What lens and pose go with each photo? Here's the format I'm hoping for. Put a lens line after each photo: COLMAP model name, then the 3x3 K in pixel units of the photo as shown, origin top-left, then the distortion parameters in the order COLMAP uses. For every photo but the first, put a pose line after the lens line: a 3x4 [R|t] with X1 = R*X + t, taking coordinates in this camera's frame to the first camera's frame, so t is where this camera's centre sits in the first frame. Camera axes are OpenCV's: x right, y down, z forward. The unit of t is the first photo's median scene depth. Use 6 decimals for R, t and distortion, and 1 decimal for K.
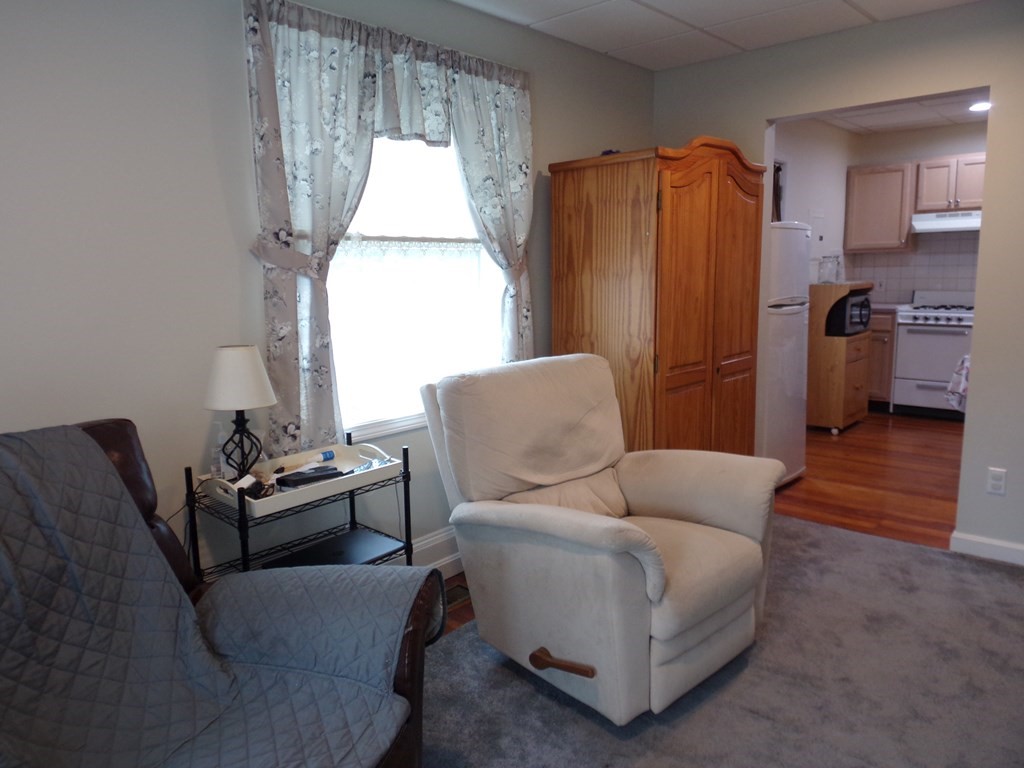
lens RADIAL K [[716.1, 0, 501.9], [0, 716.1, 375.5], [0, 0, 1]] dist [0.090205, -0.104750]
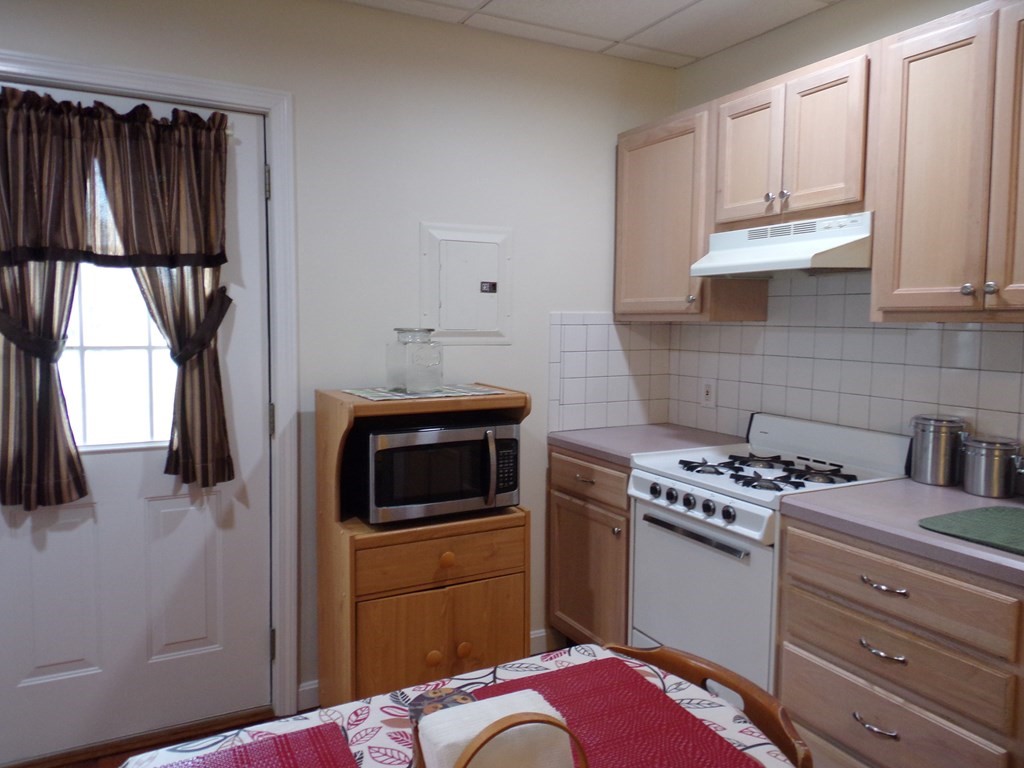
lens RADIAL K [[716.1, 0, 487.2], [0, 716.1, 378.4], [0, 0, 1]] dist [0.090205, -0.104750]
pose [[0.933034, 0.057983, -0.355086, 1.150252], [-0.079490, 0.995761, -0.046271, -0.211746], [0.350898, 0.071398, 0.933688, 1.115662]]
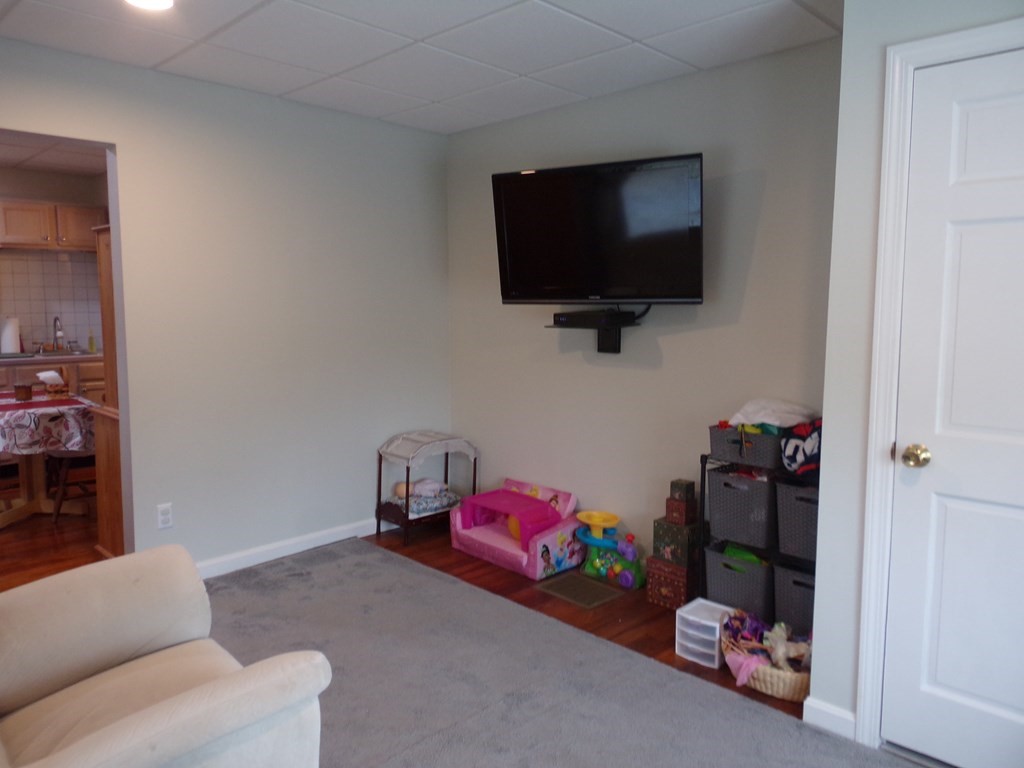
lens RADIAL K [[716.1, 0, 492.9], [0, 716.1, 377.7], [0, 0, 1]] dist [0.090205, -0.104750]
pose [[0.043605, -0.083763, 0.995531, -0.351380], [0.145008, 0.986457, 0.076648, -0.068294], [-0.988469, 0.141018, 0.055160, 0.435421]]
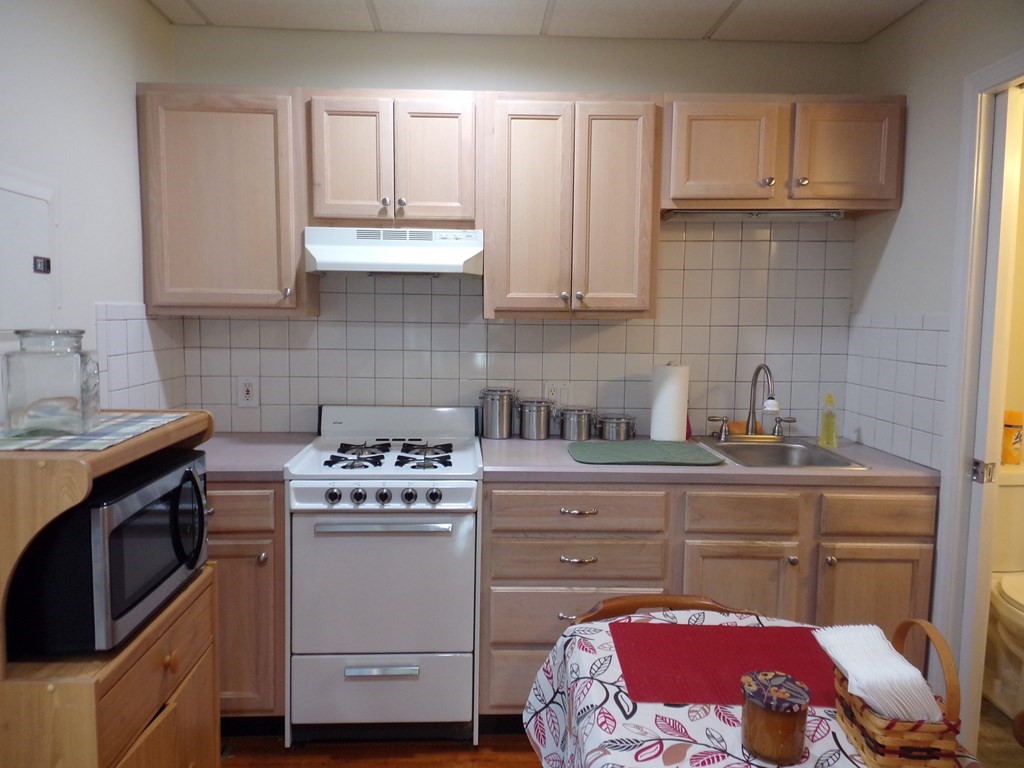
lens RADIAL K [[716.1, 0, 490.4], [0, 716.1, 377.1], [0, 0, 1]] dist [0.090205, -0.104750]
pose [[0.721014, -0.031122, 0.692221, 0.691979], [0.075665, 0.996553, -0.034008, -0.224849], [-0.688776, 0.076897, 0.720884, 1.253614]]
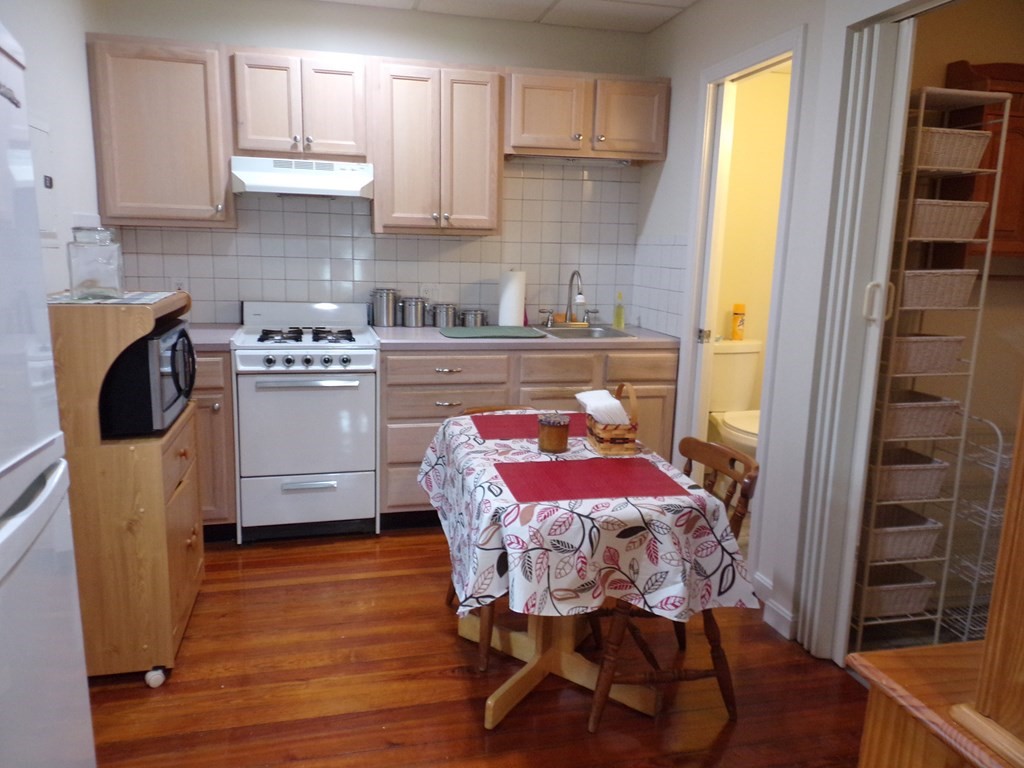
lens RADIAL K [[716.1, 0, 492.8], [0, 716.1, 377.3], [0, 0, 1]] dist [0.090205, -0.104750]
pose [[0.568469, -0.112054, 0.815038, 0.452002], [0.085691, 0.993357, 0.076802, -0.172784], [-0.818230, 0.026182, 0.574295, 1.083241]]
